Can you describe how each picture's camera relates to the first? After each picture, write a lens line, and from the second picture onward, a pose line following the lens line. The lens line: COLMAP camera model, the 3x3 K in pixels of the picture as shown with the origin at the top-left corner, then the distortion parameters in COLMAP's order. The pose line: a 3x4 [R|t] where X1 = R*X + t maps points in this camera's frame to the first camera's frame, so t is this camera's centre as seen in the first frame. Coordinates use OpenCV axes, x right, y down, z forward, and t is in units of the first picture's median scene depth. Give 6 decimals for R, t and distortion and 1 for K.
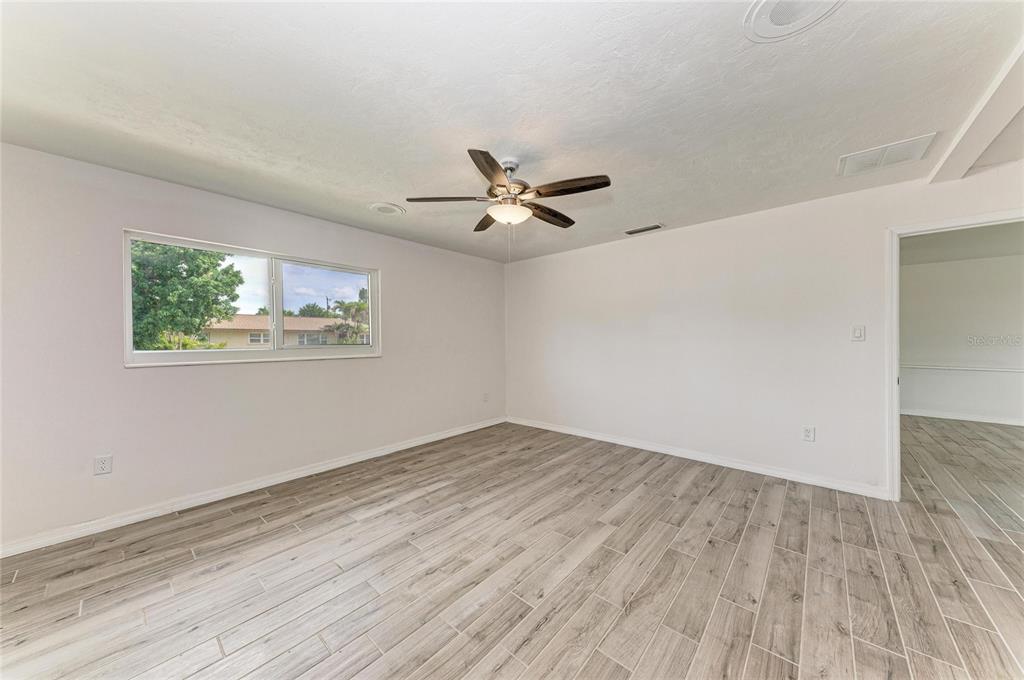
lens RADIAL K [[346.2, 0, 512.6], [0, 346.2, 341.6], [0, 0, 1]] dist [0.022395, -0.005890]
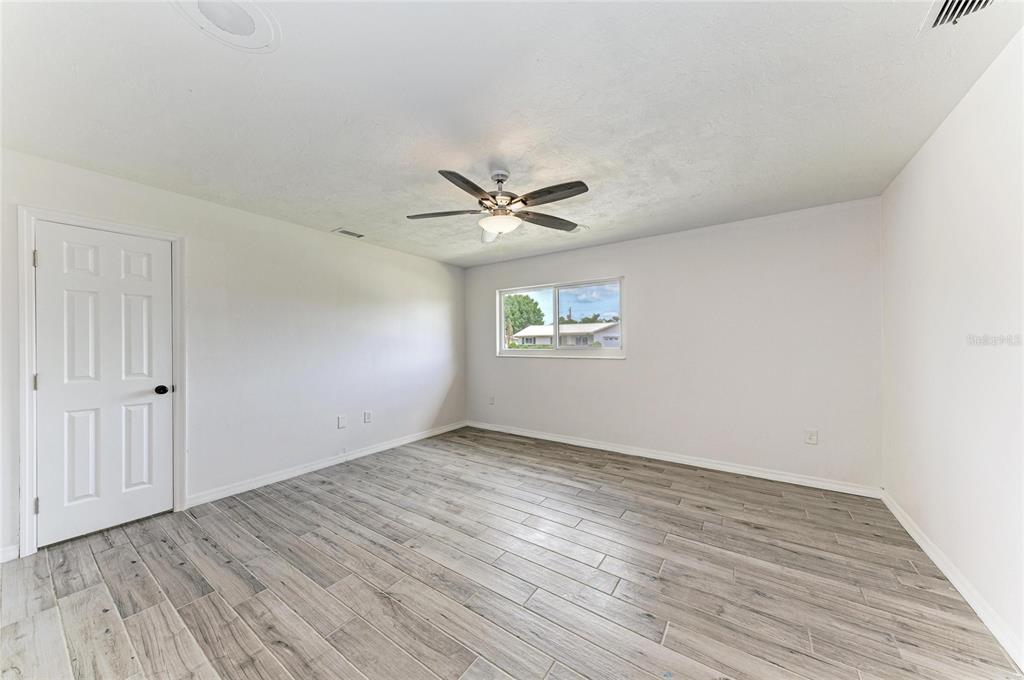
lens RADIAL K [[346.2, 0, 512.6], [0, 346.2, 341.6], [0, 0, 1]] dist [0.022395, -0.005890]
pose [[0.112931, -0.001581, -0.993602, 0.804321], [0.001844, 0.999997, -0.001381, -0.009983], [0.993601, -0.001676, 0.112934, 0.709174]]
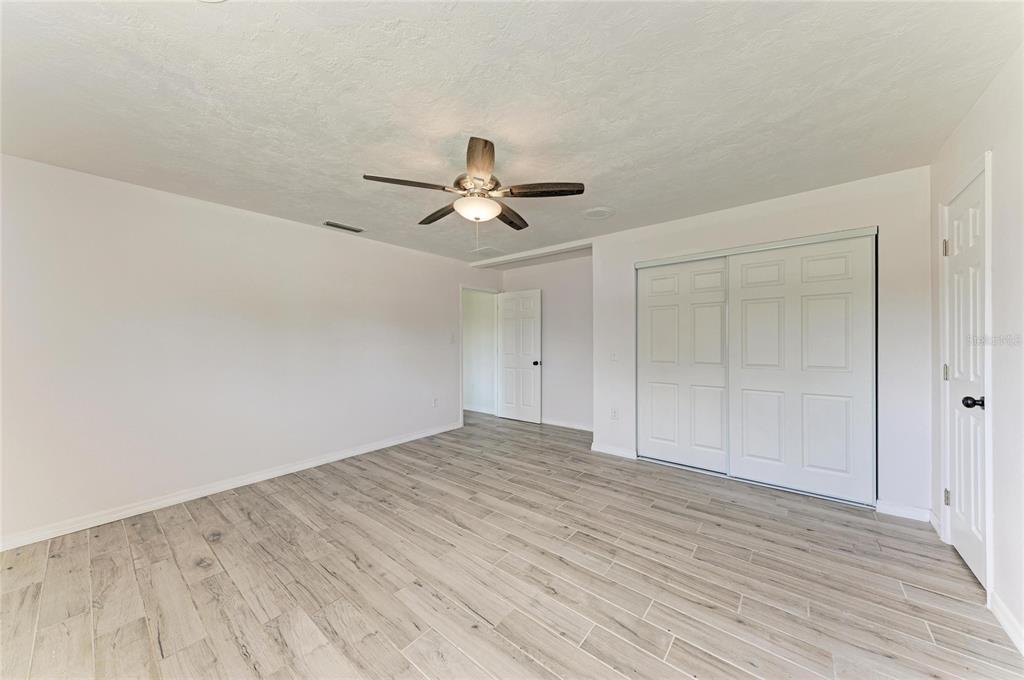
lens RADIAL K [[346.2, 0, 512.6], [0, 346.2, 341.6], [0, 0, 1]] dist [0.022395, -0.005890]
pose [[-0.035468, 0.003014, 0.999366, -0.745618], [0.012692, 0.999916, -0.002565, -0.001304], [-0.999290, 0.012593, -0.035503, 0.725472]]
